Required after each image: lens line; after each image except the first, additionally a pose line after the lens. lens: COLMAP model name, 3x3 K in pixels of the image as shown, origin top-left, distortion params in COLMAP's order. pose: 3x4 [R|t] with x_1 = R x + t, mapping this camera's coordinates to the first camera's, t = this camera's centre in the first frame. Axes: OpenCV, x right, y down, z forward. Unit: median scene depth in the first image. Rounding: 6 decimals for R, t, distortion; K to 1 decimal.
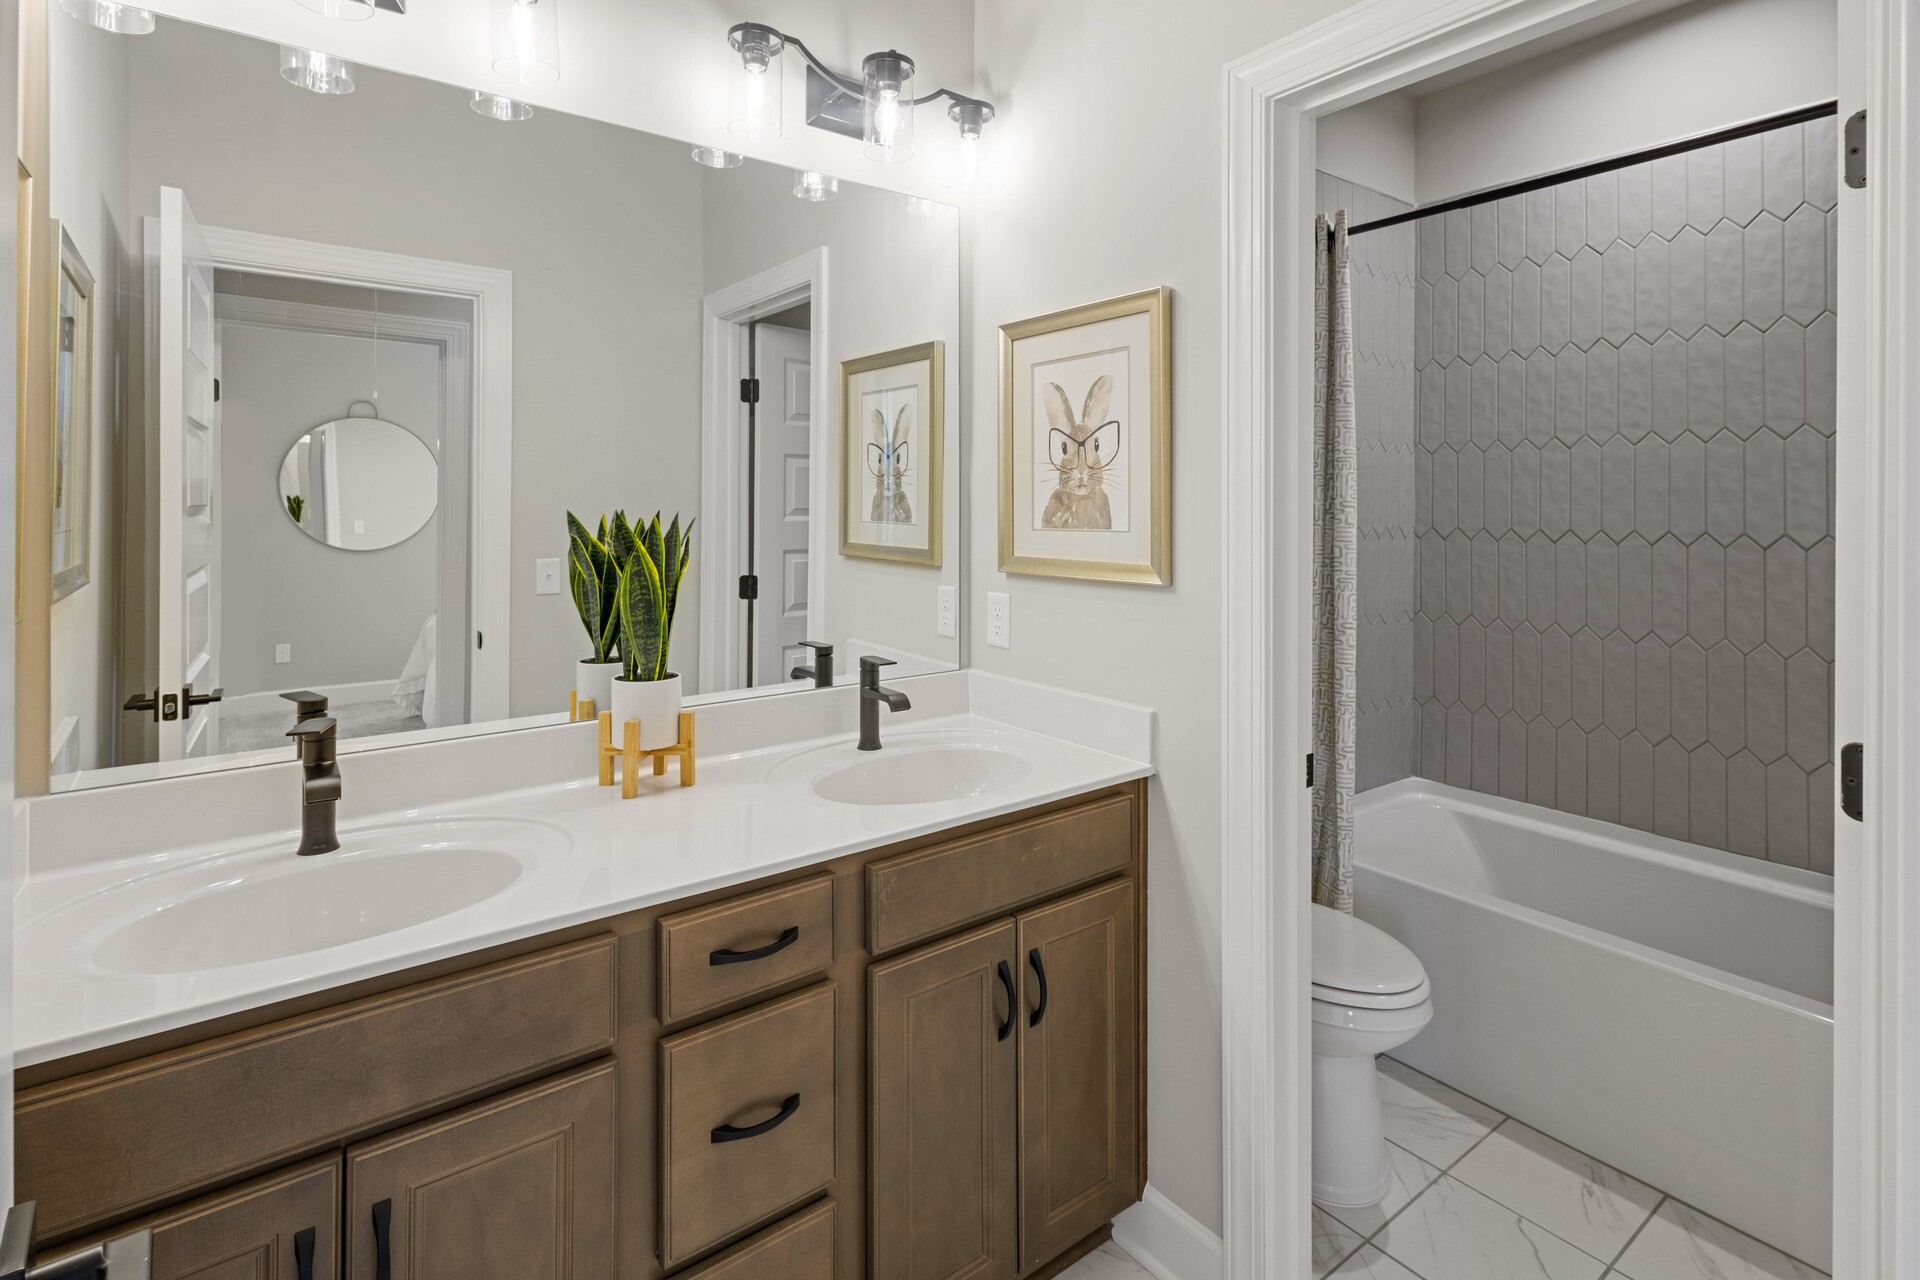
lens RADIAL K [[924.4, 0, 968.1], [0, 924.4, 493.6], [0, 0, 1]] dist [0.001989, -0.001838]
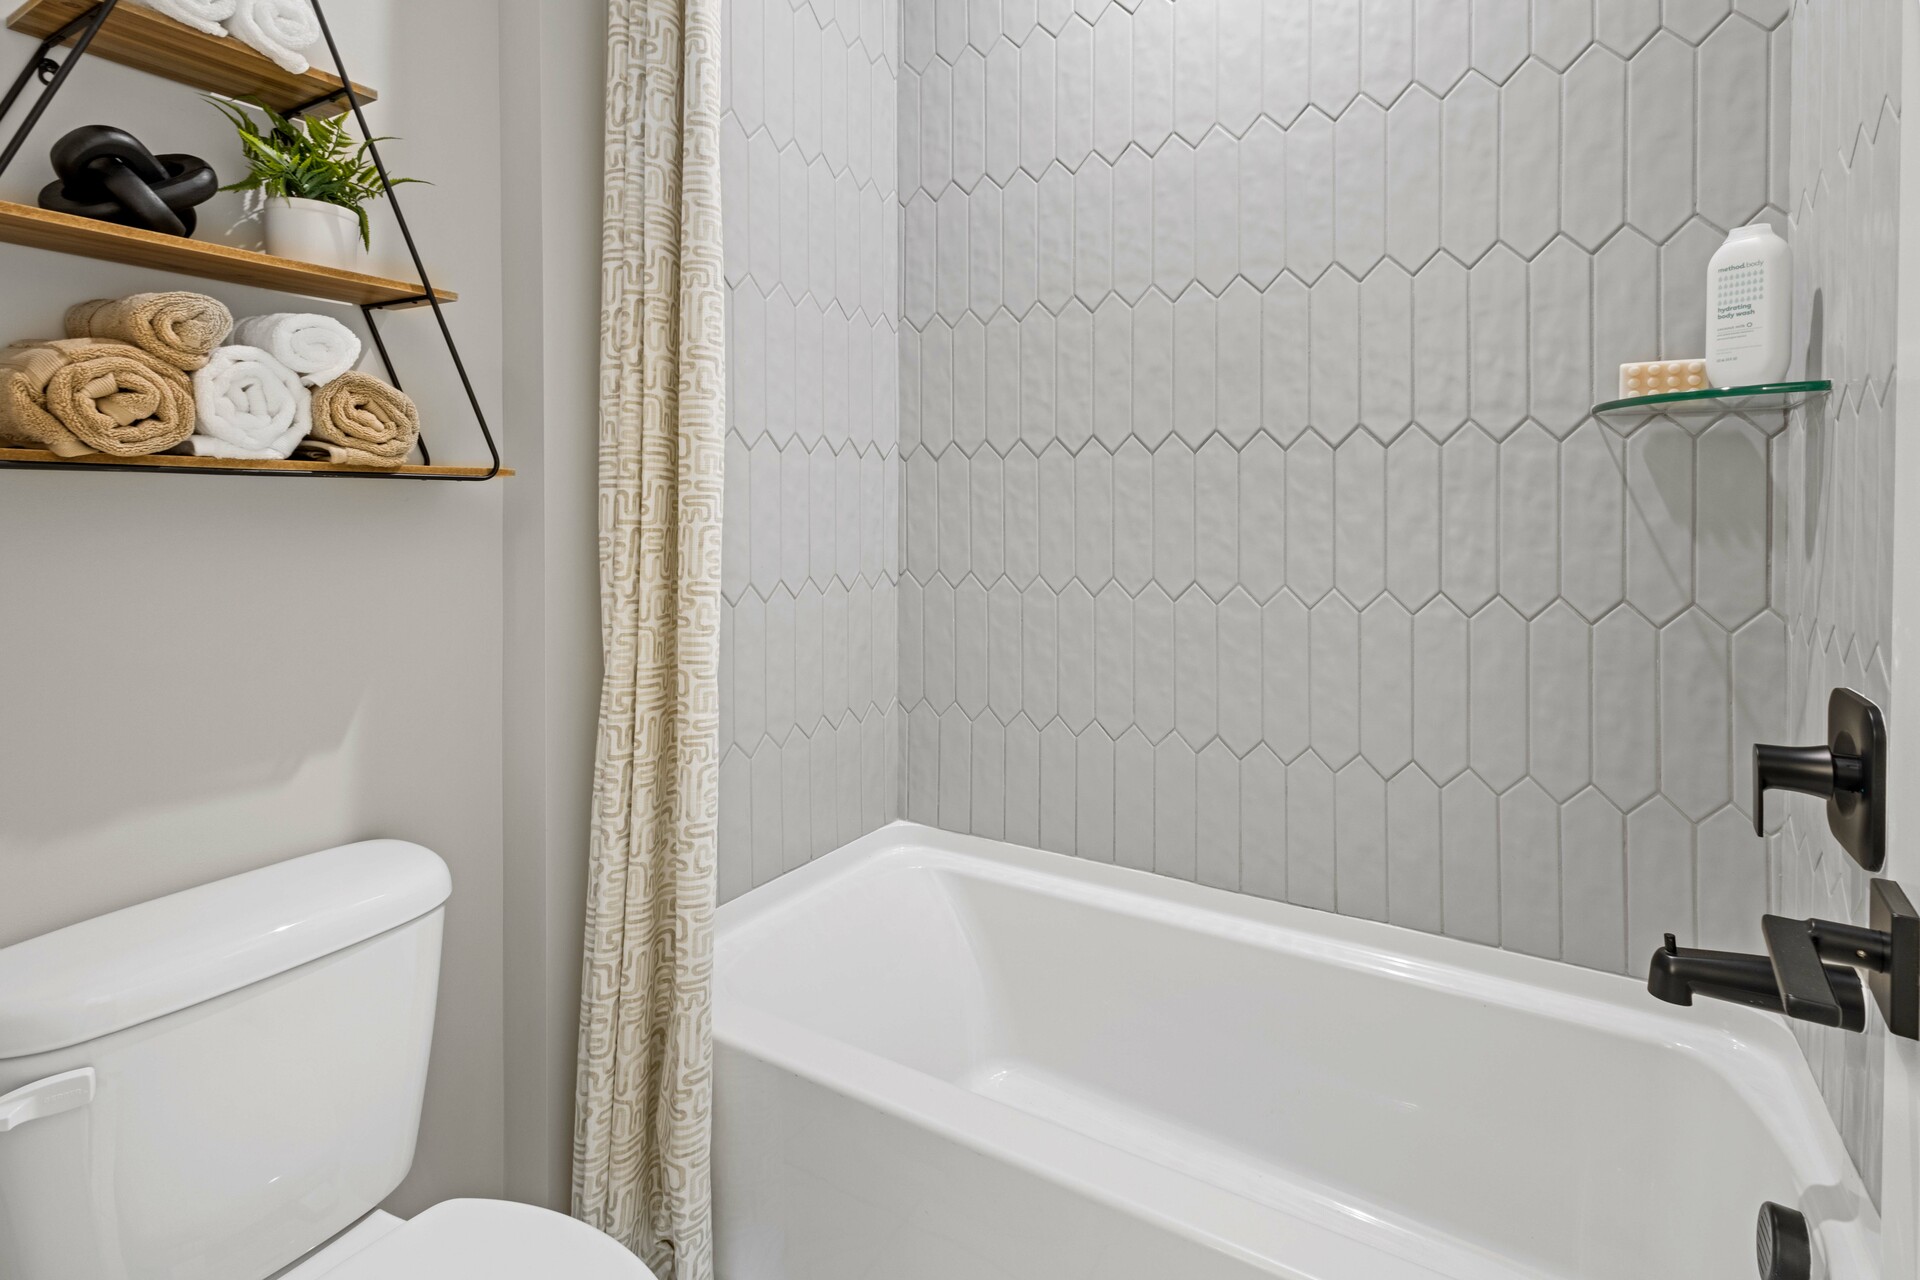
lens RADIAL K [[924.4, 0, 968.1], [0, 924.4, 493.6], [0, 0, 1]] dist [0.001989, -0.001838]
pose [[0.926114, -0.000327, 0.377243, 0.323930], [-0.000967, 0.999994, 0.003239, 0.080794], [-0.377242, -0.003365, 0.926109, 0.427738]]
